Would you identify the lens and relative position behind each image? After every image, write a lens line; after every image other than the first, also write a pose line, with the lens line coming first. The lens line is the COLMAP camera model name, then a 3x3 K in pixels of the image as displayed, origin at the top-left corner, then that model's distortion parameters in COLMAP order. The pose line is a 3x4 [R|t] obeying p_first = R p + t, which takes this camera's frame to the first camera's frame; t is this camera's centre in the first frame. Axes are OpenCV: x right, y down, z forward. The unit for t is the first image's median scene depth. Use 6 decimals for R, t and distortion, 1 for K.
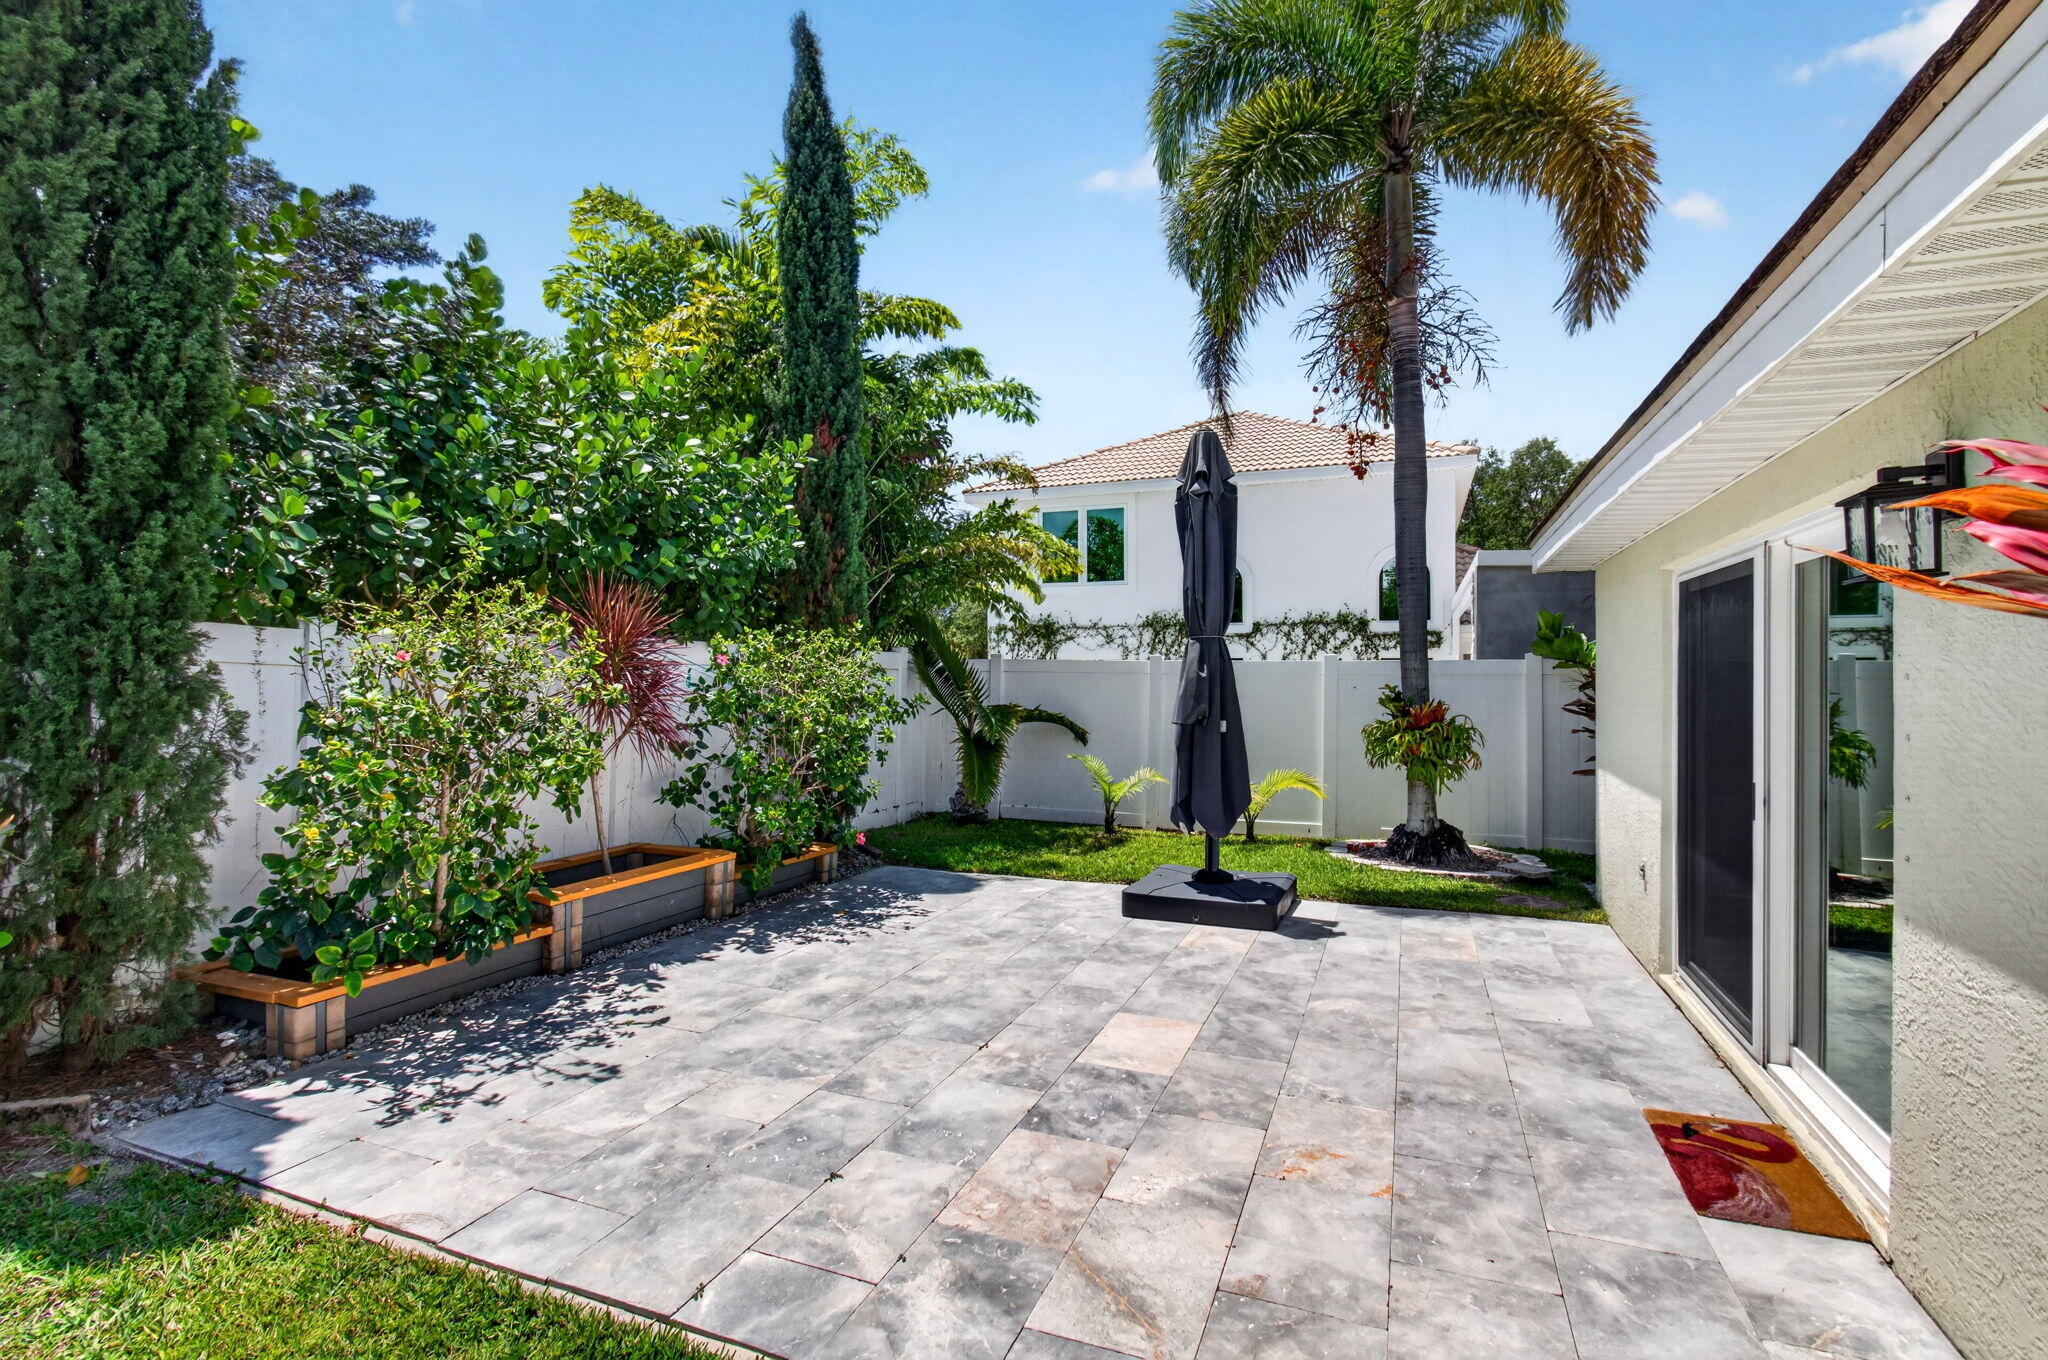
lens RADIAL K [[939.7, 0, 1024.5], [0, 939.7, 665.5], [0, 0, 1]] dist [0.000182, 0.001006]
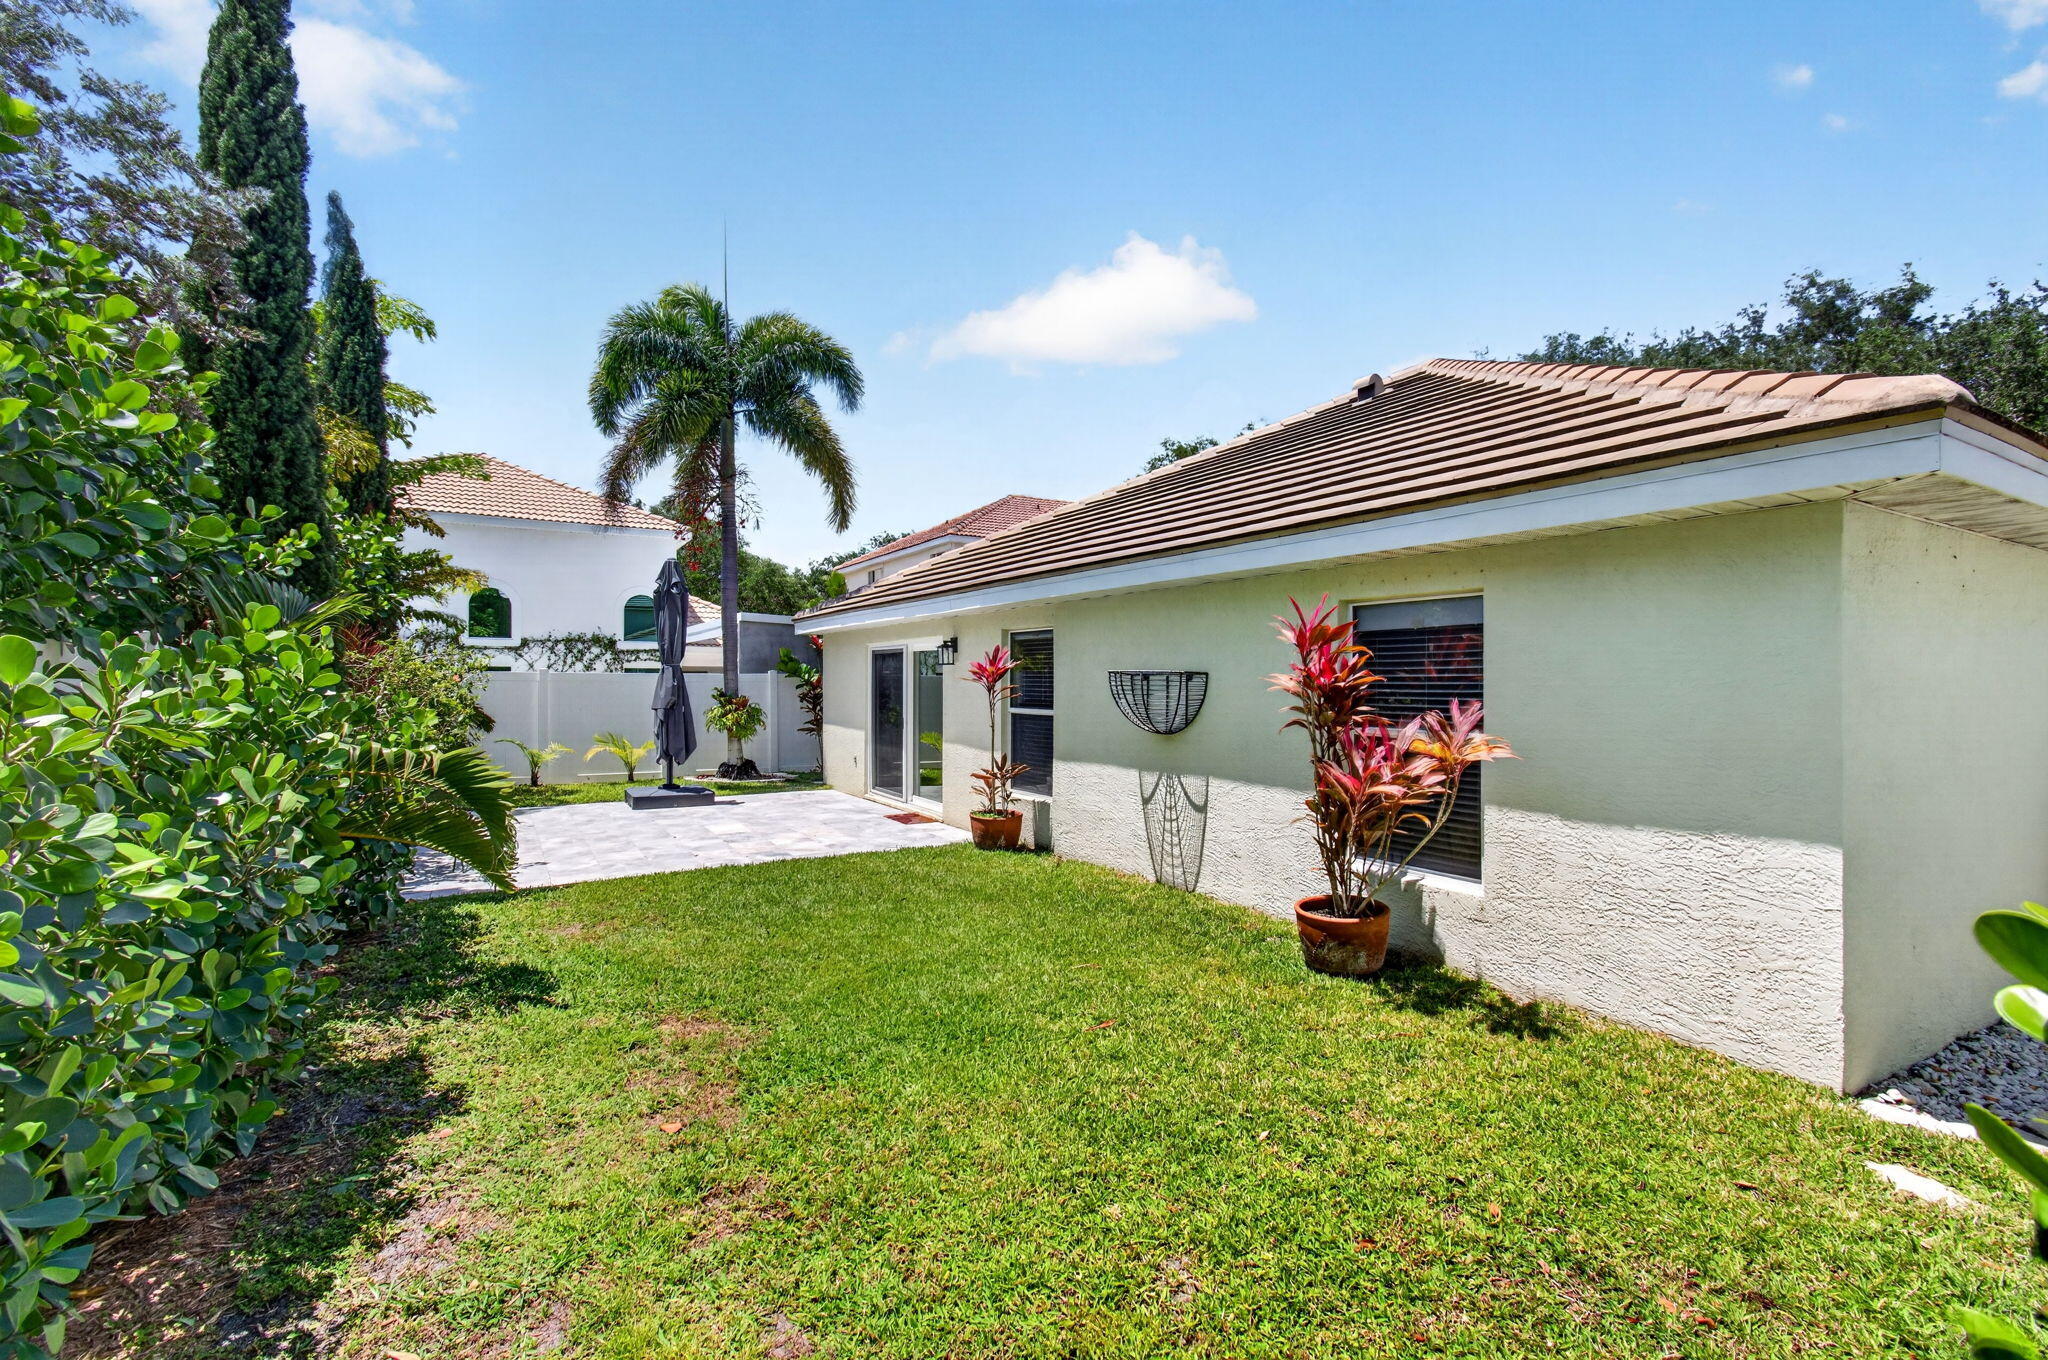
lens RADIAL K [[902.0, 0, 1014.8], [0, 902.0, 677.8], [0, 0, 1]] dist [0.014479, -0.001780]
pose [[0.610268, -0.003280, 0.792188, -1.404591], [-0.007513, 0.999922, 0.009928, -0.045285], [-0.792160, -0.012011, 0.610196, -1.181258]]
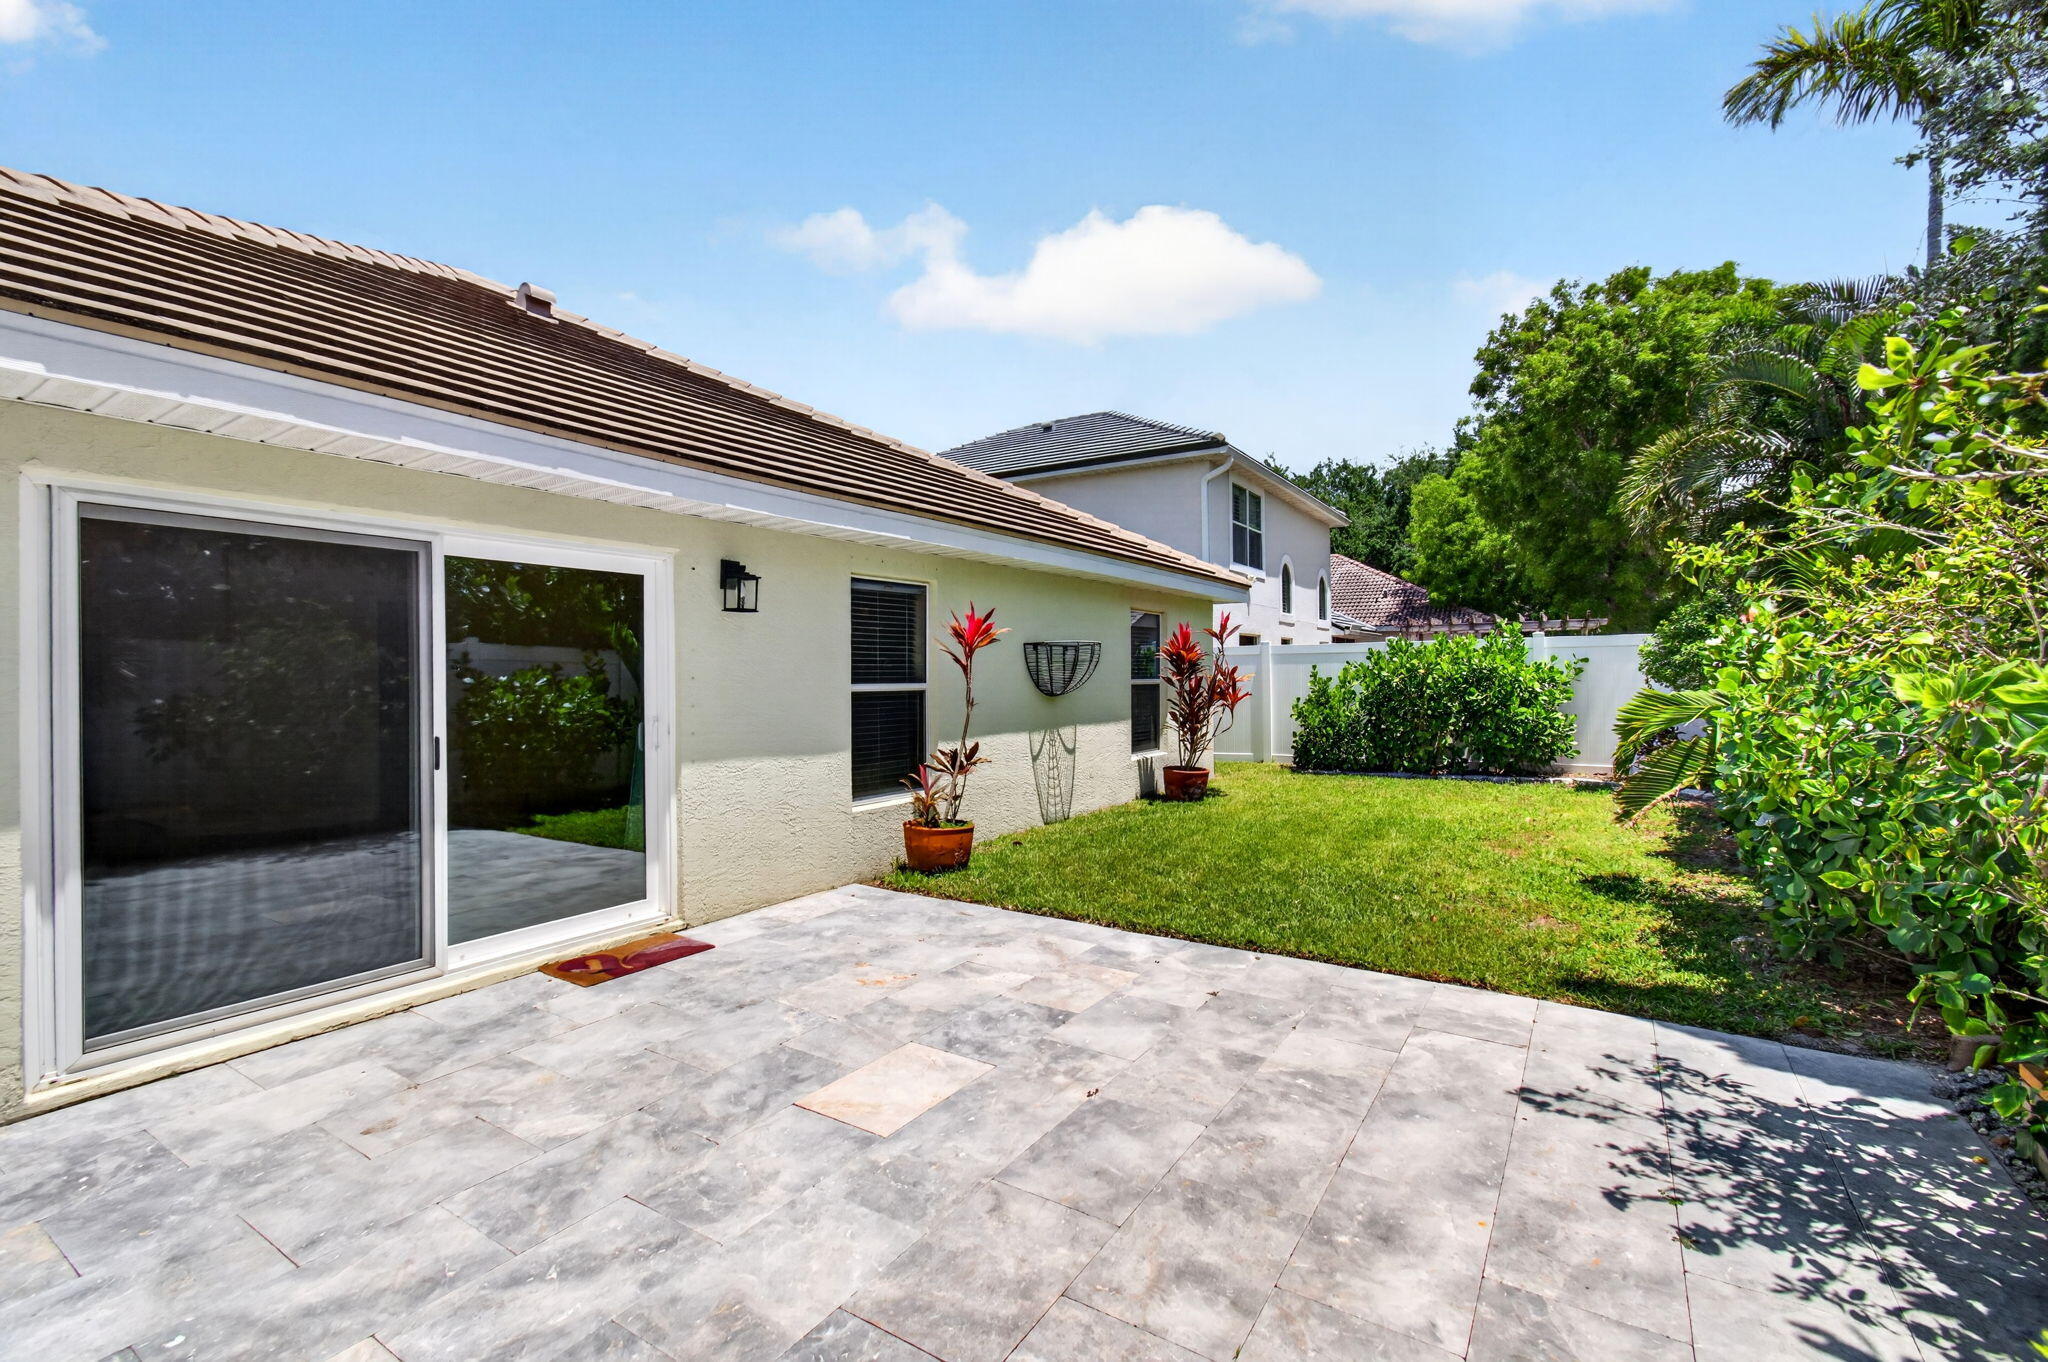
lens RADIAL K [[902.0, 0, 1040.6], [0, 902.0, 670.1], [0, 0, 1]] dist [0.014479, -0.001780]
pose [[-0.985707, 0.001900, 0.168459, -0.132154], [-0.000956, 0.999857, -0.016868, 0.055249], [-0.168467, -0.016787, -0.985564, 1.804174]]
